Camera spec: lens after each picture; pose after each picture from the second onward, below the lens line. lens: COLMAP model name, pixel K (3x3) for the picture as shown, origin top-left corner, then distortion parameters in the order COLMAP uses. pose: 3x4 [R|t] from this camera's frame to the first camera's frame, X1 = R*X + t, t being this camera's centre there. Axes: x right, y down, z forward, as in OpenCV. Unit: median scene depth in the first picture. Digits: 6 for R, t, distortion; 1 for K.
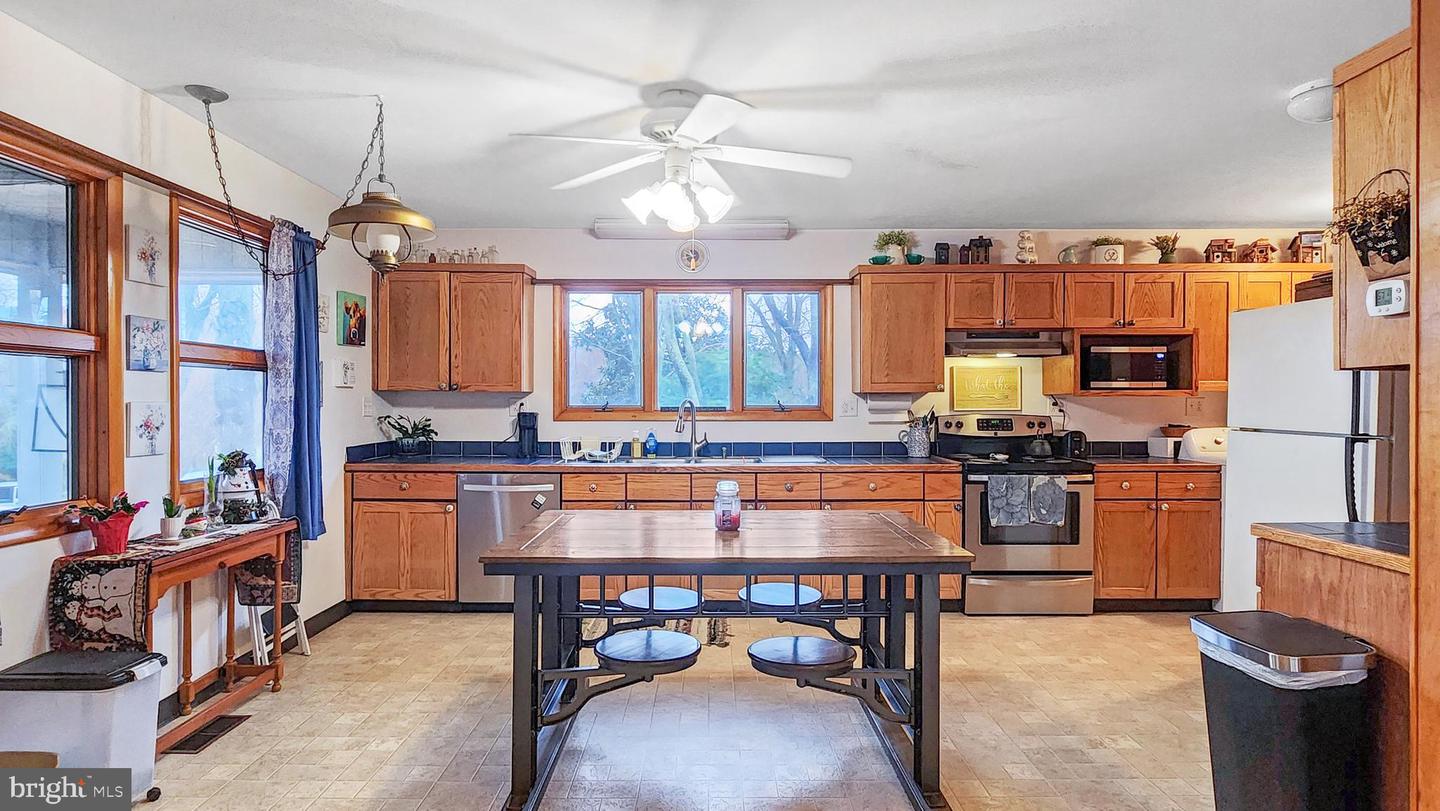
lens RADIAL K [[807.4, 0, 733.3], [0, 807.4, 406.1], [0, 0, 1]] dist [-0.021814, 0.003336]
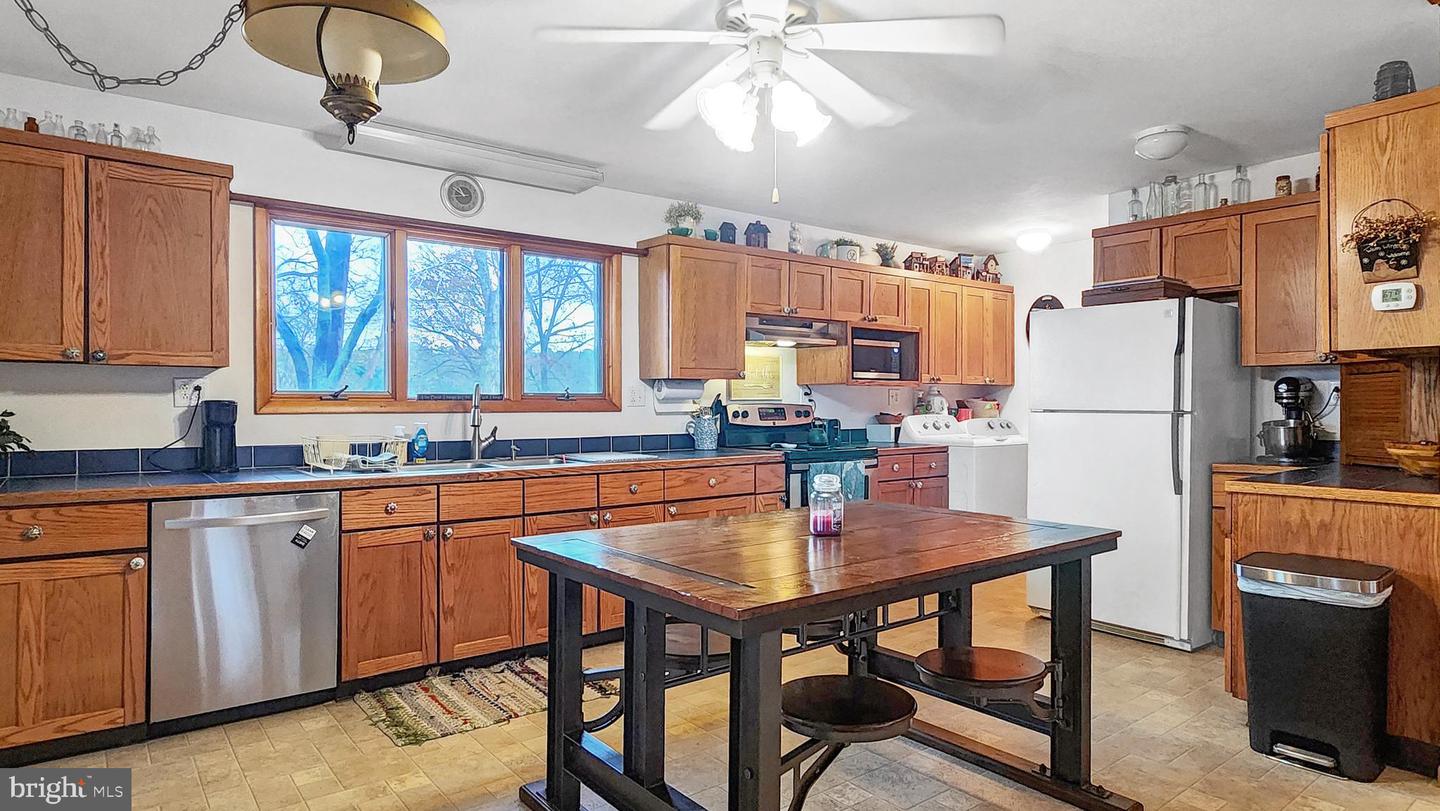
lens RADIAL K [[807.4, 0, 729.0], [0, 807.4, 408.3], [0, 0, 1]] dist [-0.021814, 0.003336]
pose [[0.783049, -0.004103, 0.621947, -0.336641], [0.005888, 0.999982, -0.000815, 0.016958], [-0.621933, 0.004300, 0.783059, 0.260371]]
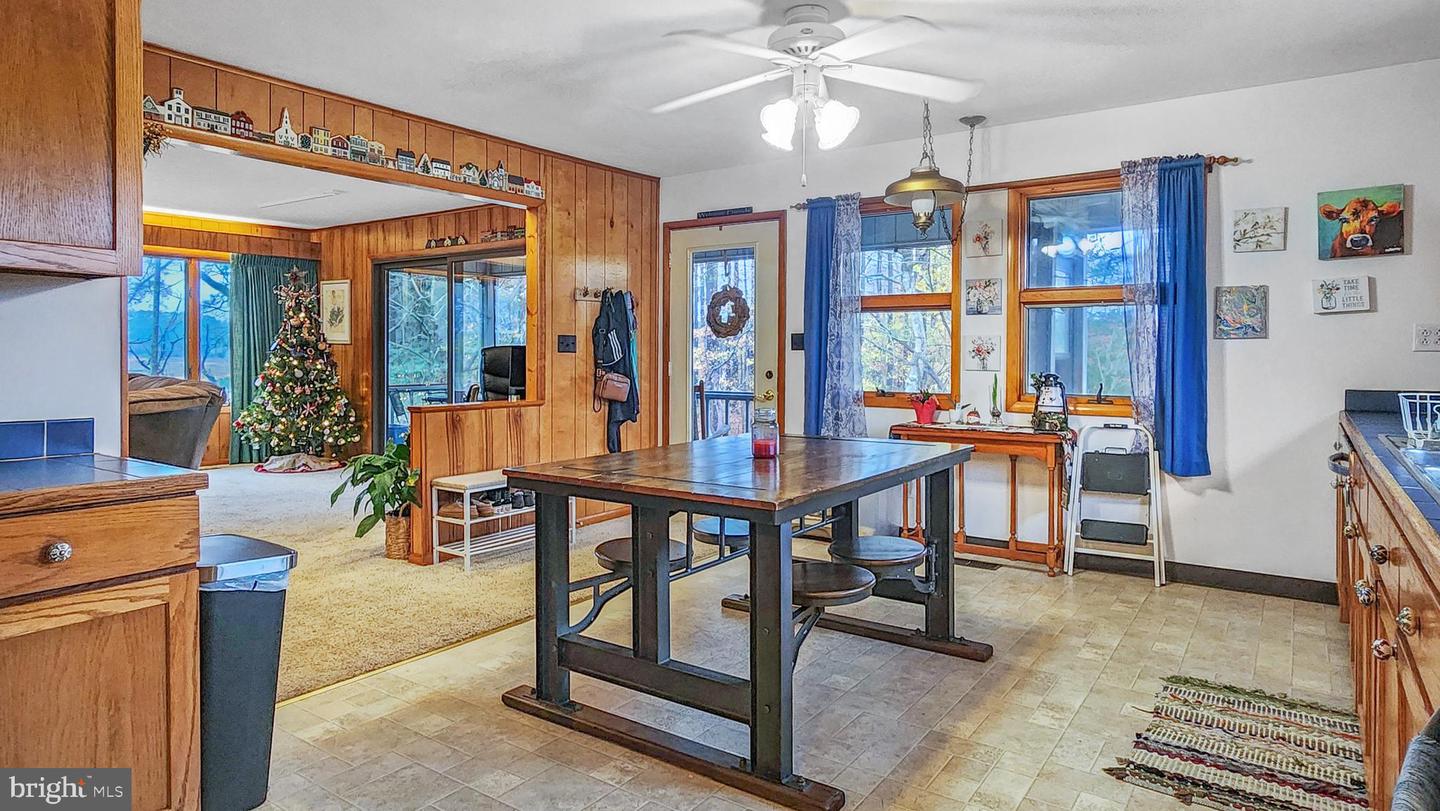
lens RADIAL K [[807.4, 0, 715.4], [0, 807.4, 355.4], [0, 0, 1]] dist [-0.021814, 0.003336]
pose [[-0.584876, 0.000494, -0.811123, 0.467791], [-0.005133, 0.999978, 0.004311, 0.017037], [0.811107, 0.006685, -0.584860, 0.888235]]
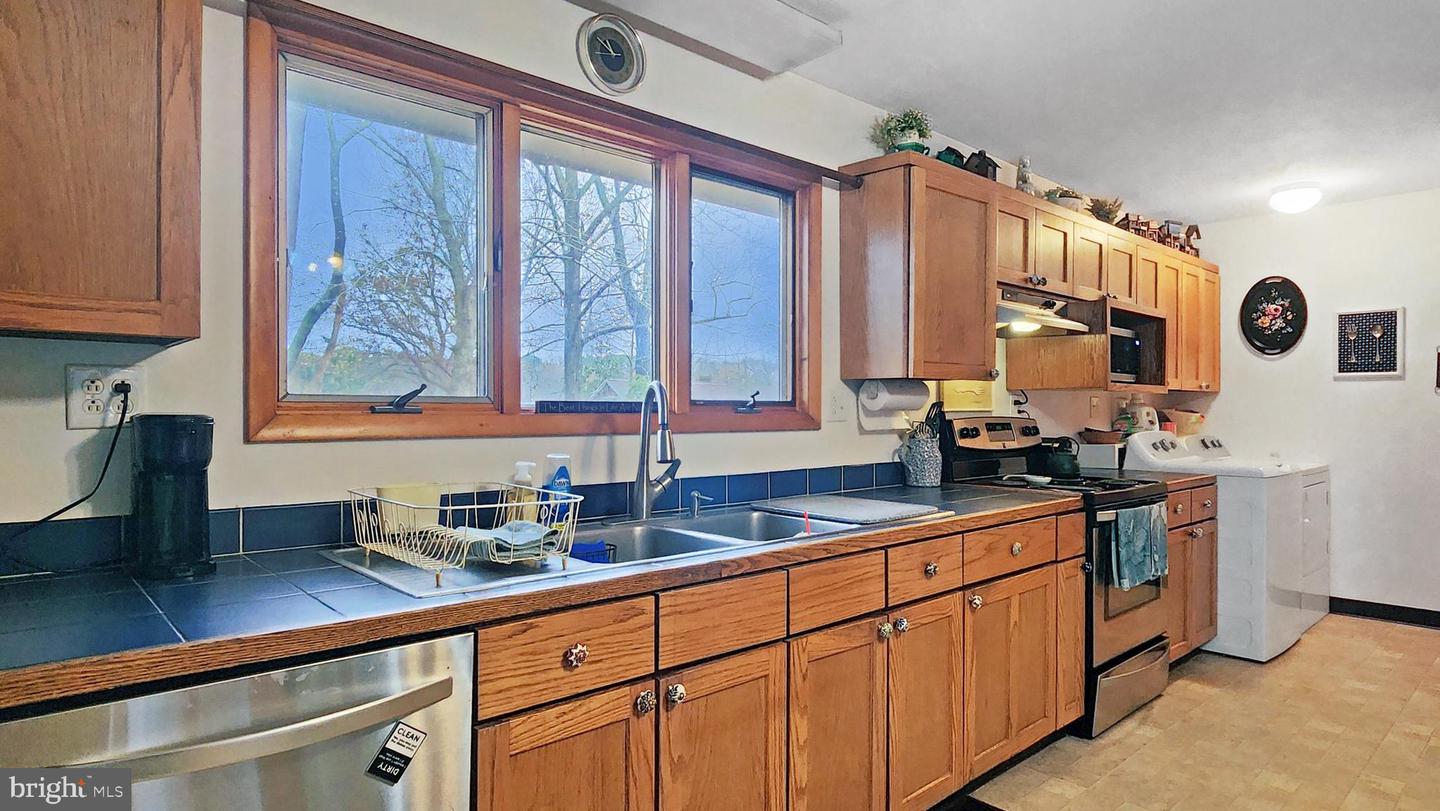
lens RADIAL K [[807.4, 0, 732.0], [0, 807.4, 411.1], [0, 0, 1]] dist [-0.021814, 0.003336]
pose [[0.737320, 0.000993, 0.675543, -0.304142], [0.004168, 0.999973, -0.006019, 0.009062], [-0.675531, 0.007254, 0.737296, 0.659124]]
